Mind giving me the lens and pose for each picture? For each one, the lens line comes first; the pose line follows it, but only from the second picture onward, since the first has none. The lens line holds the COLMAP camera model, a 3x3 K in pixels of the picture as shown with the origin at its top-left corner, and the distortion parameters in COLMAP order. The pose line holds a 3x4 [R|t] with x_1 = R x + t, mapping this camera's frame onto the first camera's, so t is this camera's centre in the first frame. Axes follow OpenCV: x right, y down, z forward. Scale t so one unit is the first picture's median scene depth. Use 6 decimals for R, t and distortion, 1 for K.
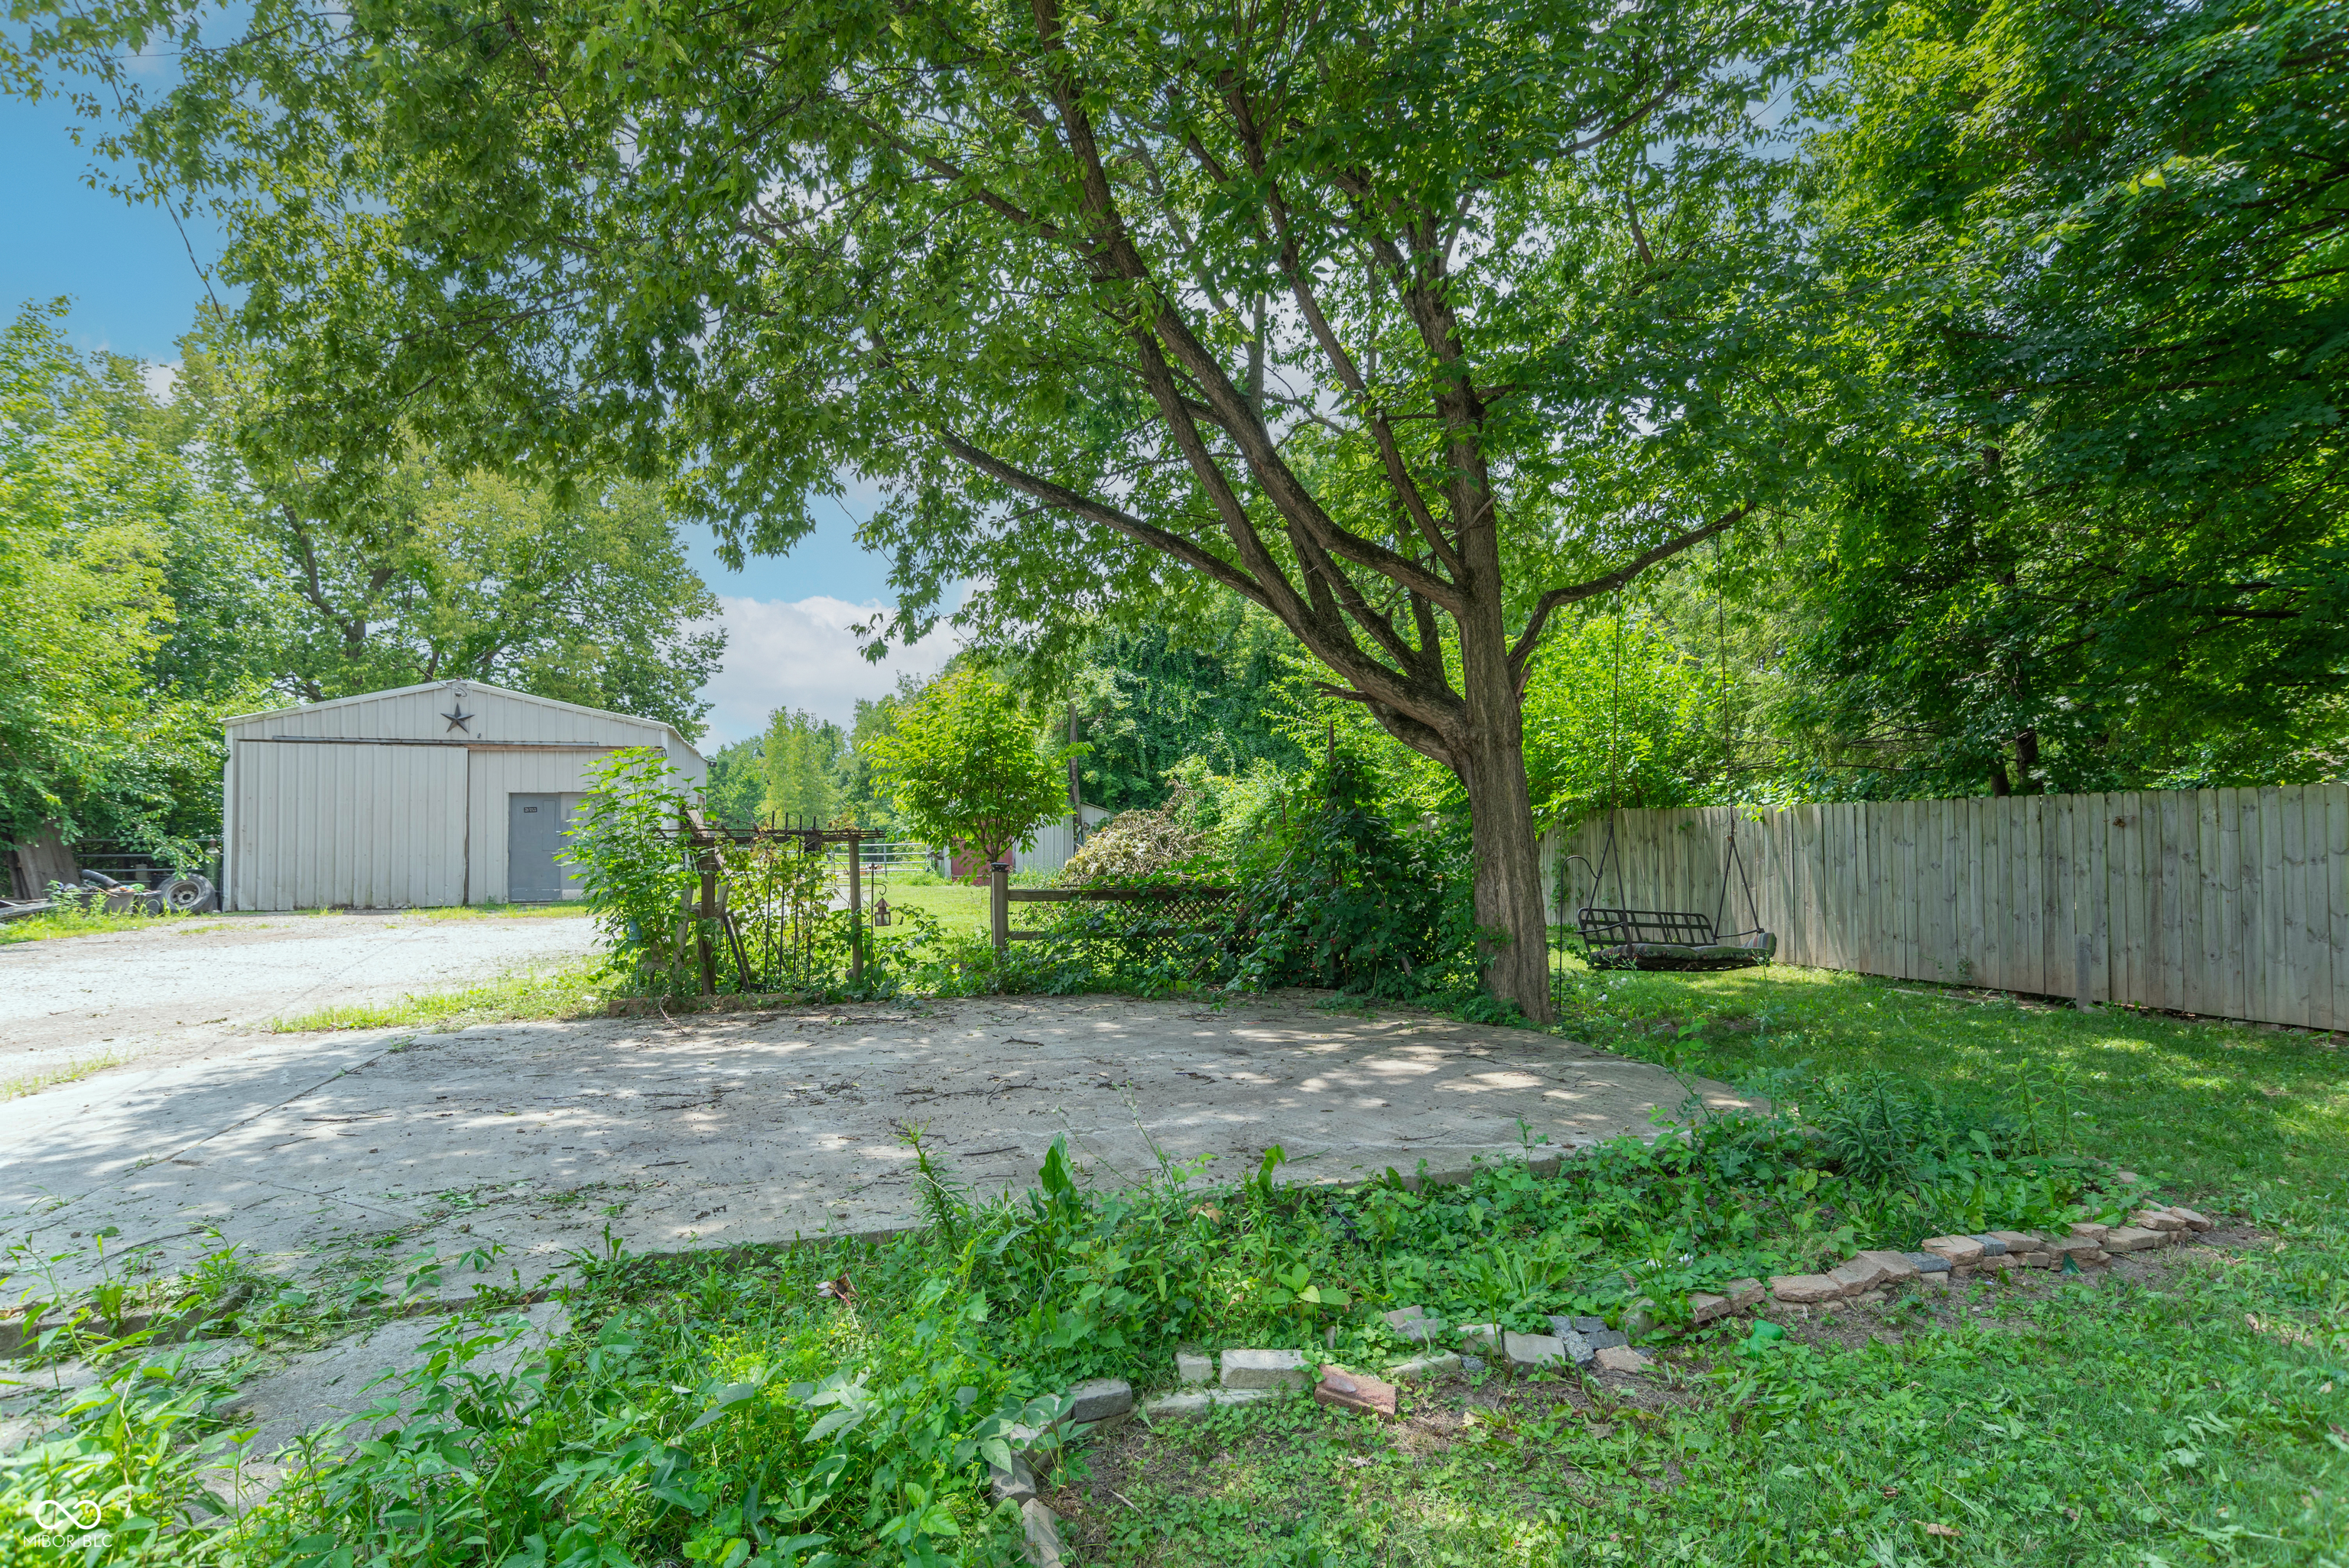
lens RADIAL K [[1195.8, 0, 1172.5], [0, 1195.8, 815.6], [0, 0, 1]] dist [-0.004351, 0.001231]
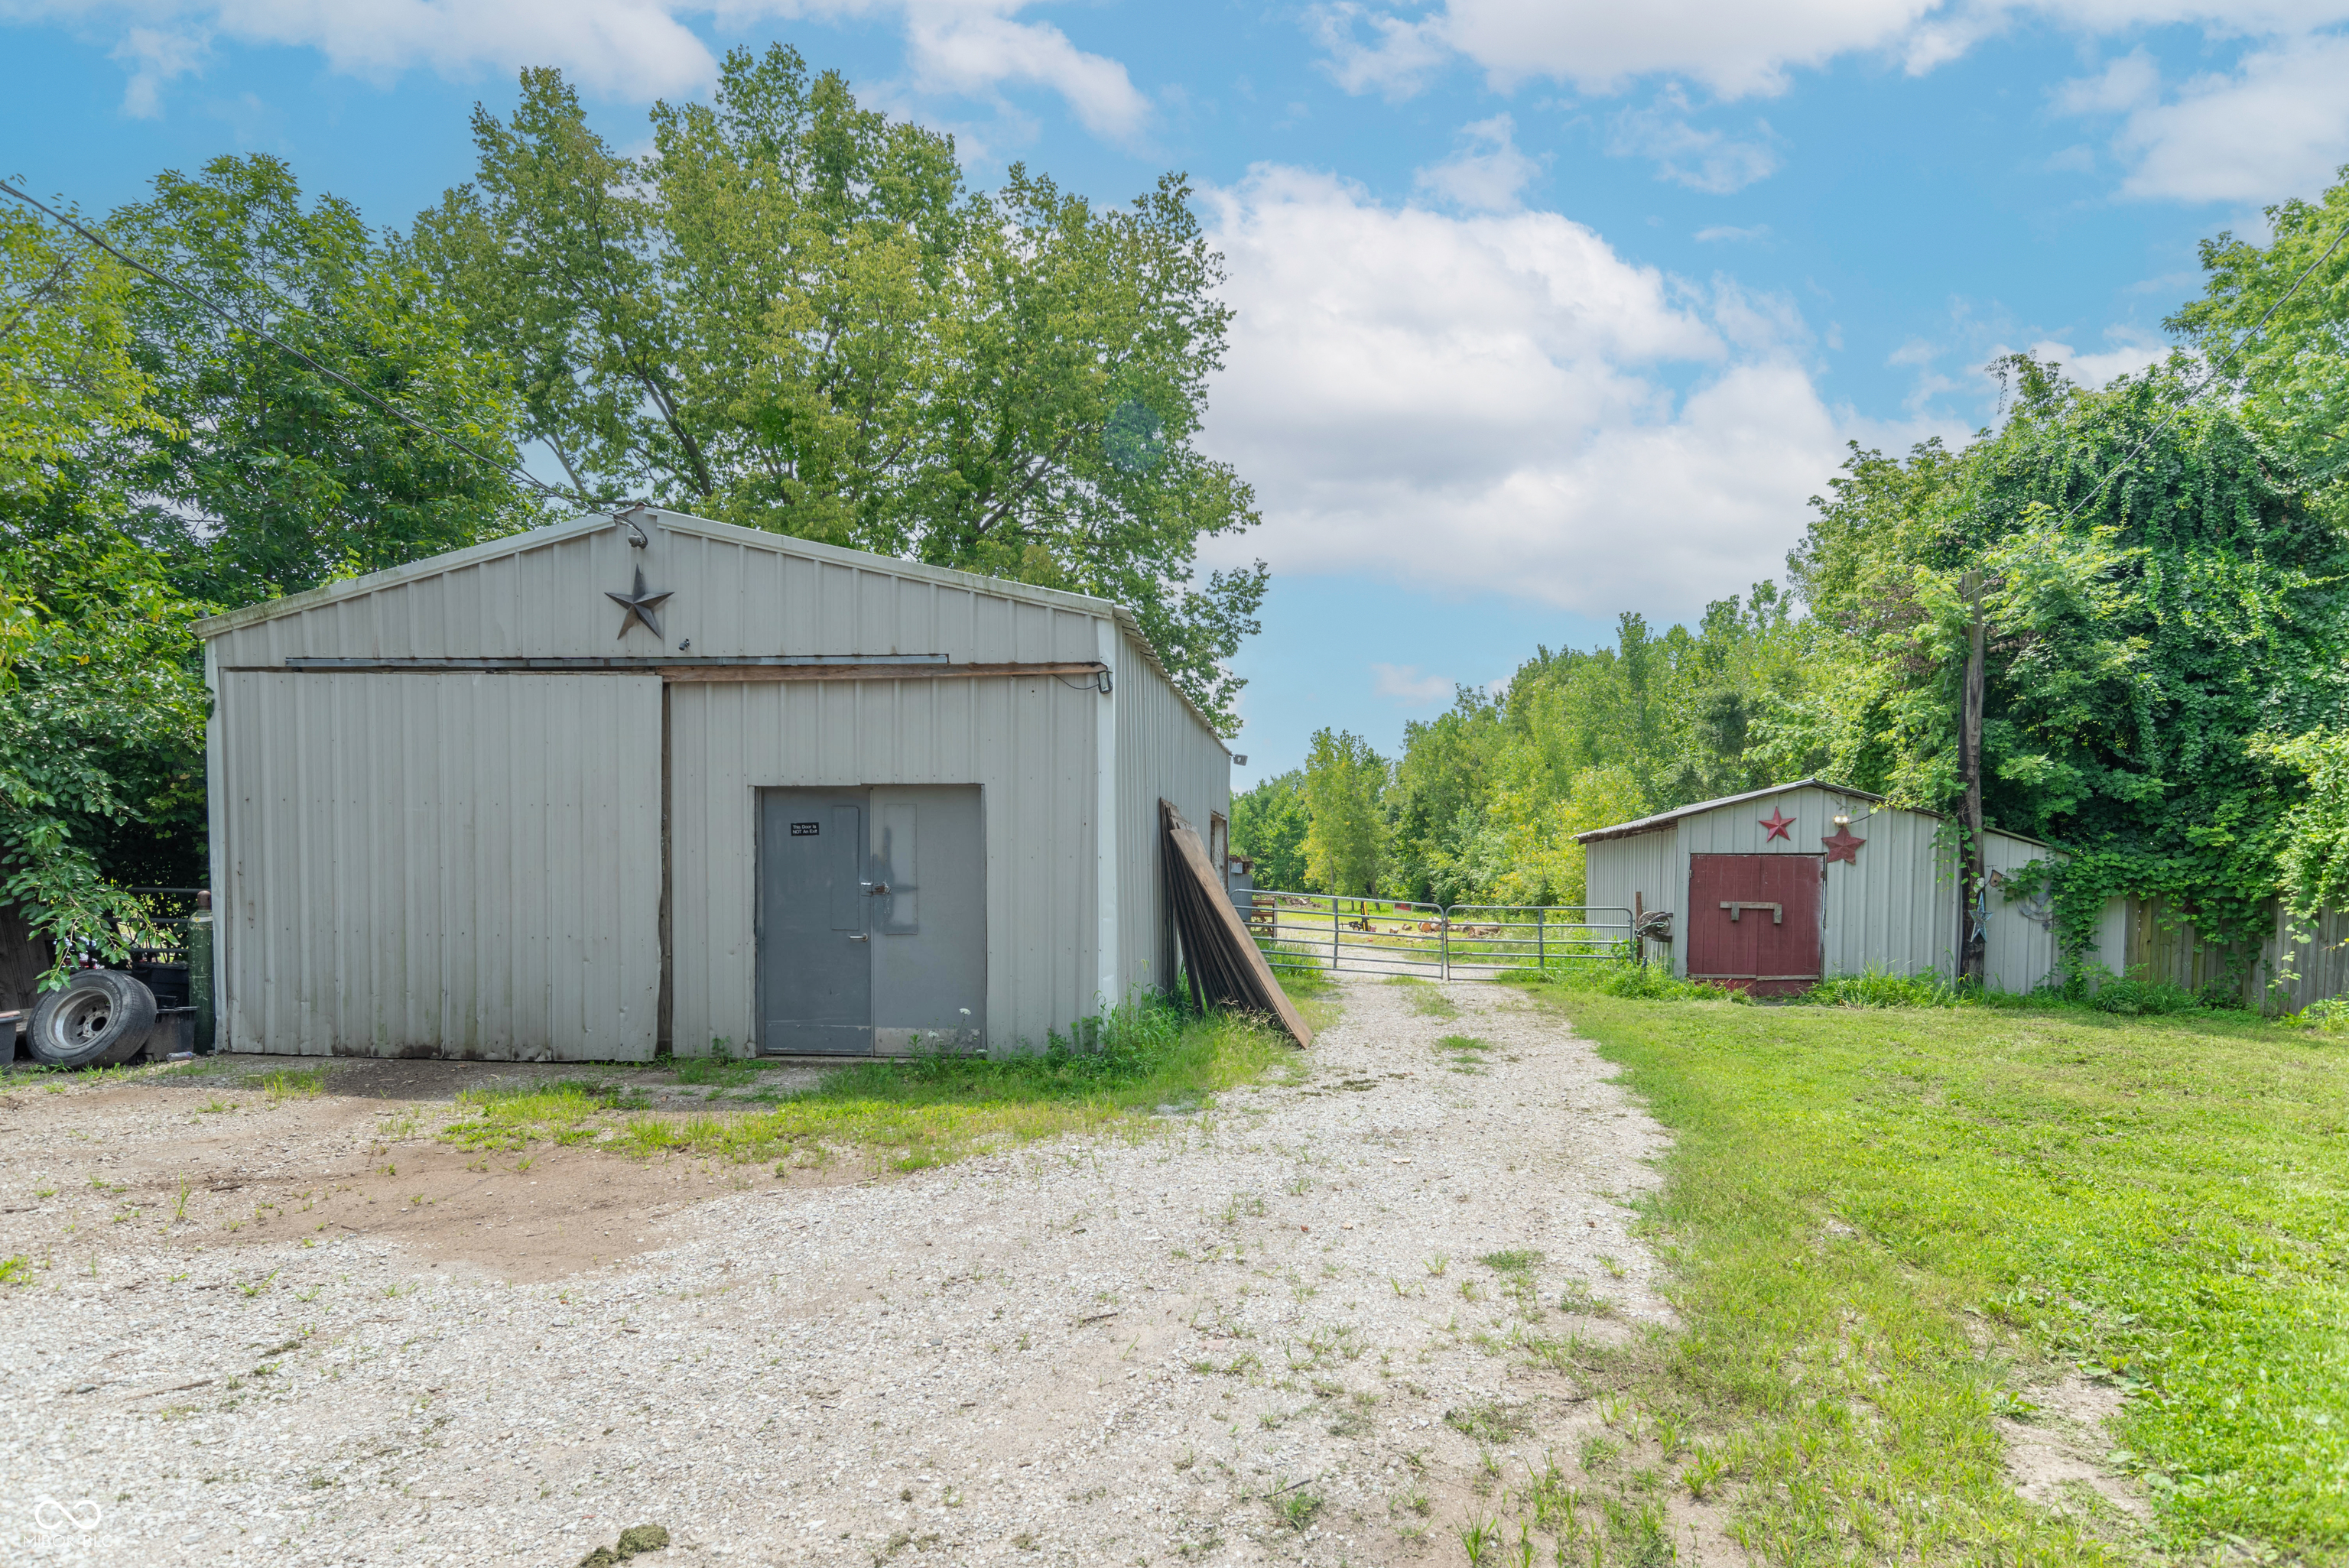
lens RADIAL K [[1195.8, 0, 1172.5], [0, 1195.8, 815.6], [0, 0, 1]] dist [-0.004351, 0.001231]
pose [[0.906749, -0.007793, -0.421600, -0.300735], [-0.006999, 0.999413, -0.033527, 0.003911], [0.421614, 0.033352, 0.906162, 0.813988]]
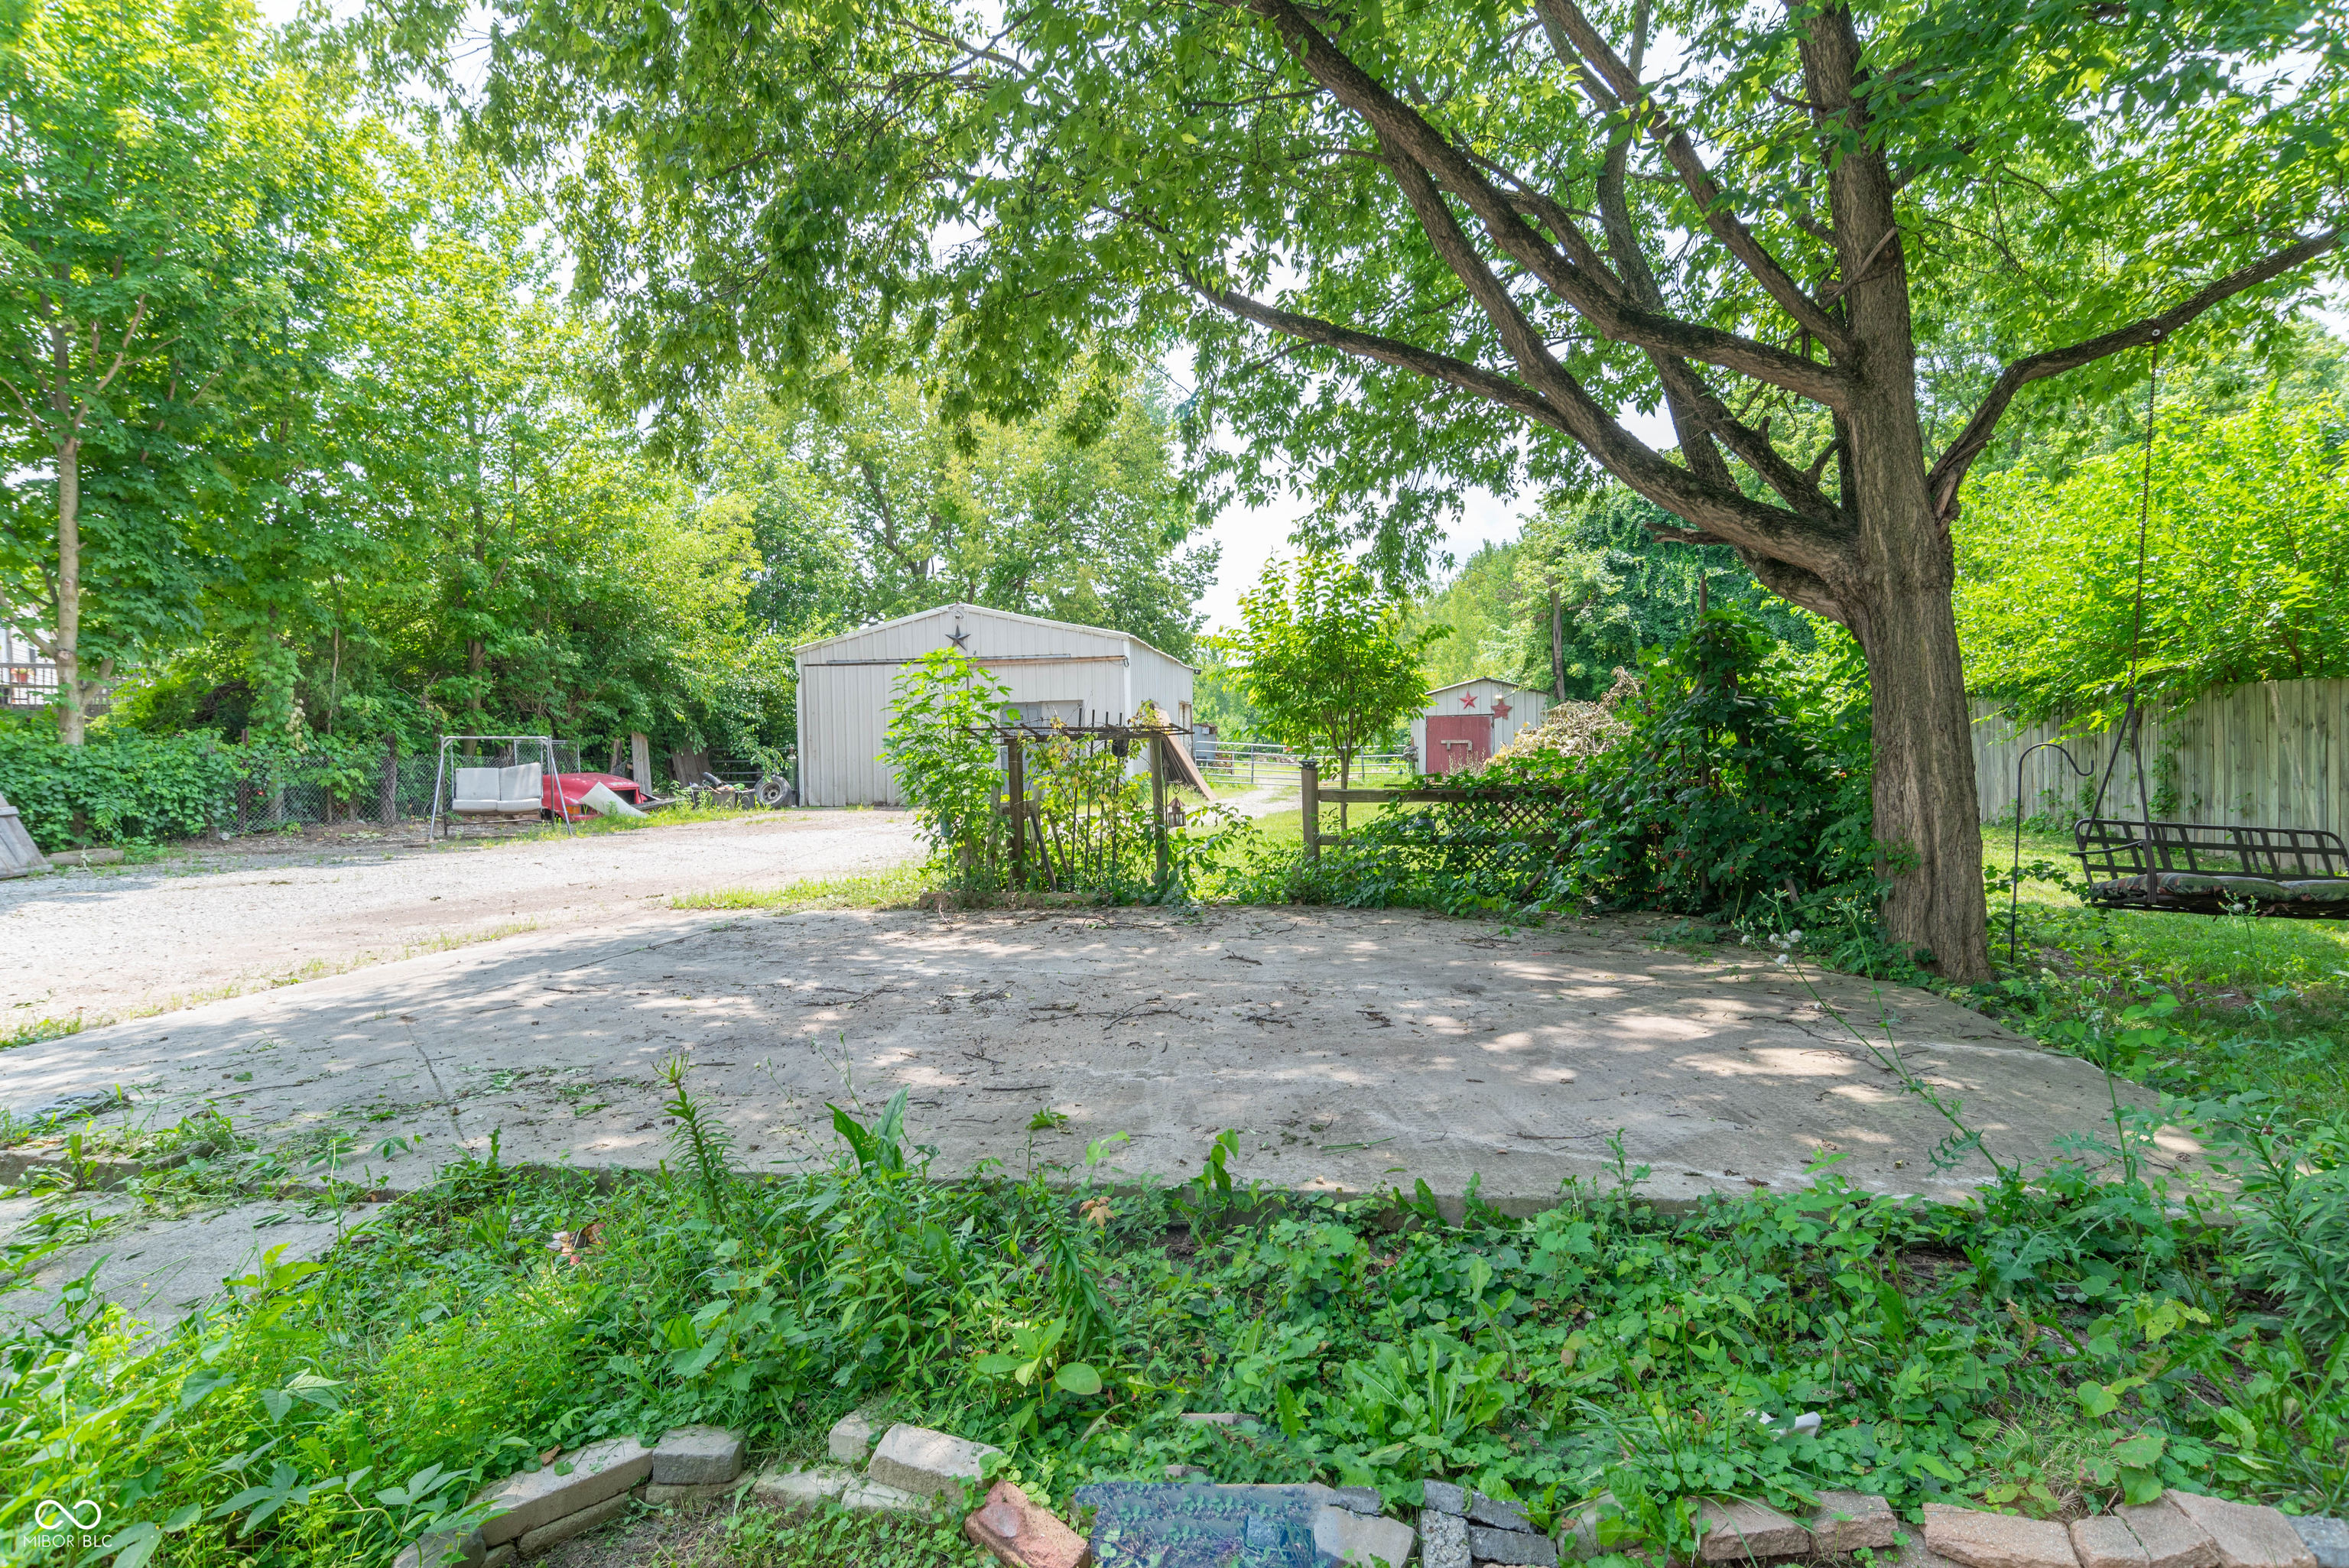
lens RADIAL K [[1186.2, 0, 1174.5], [0, 1186.2, 784.0], [0, 0, 1]] dist [-0.001200, 0.001409]
pose [[0.901210, 0.002250, -0.433377, 0.085851], [0.020981, 0.998587, 0.048815, 0.006316], [0.432874, -0.053086, 0.899890, 0.078863]]
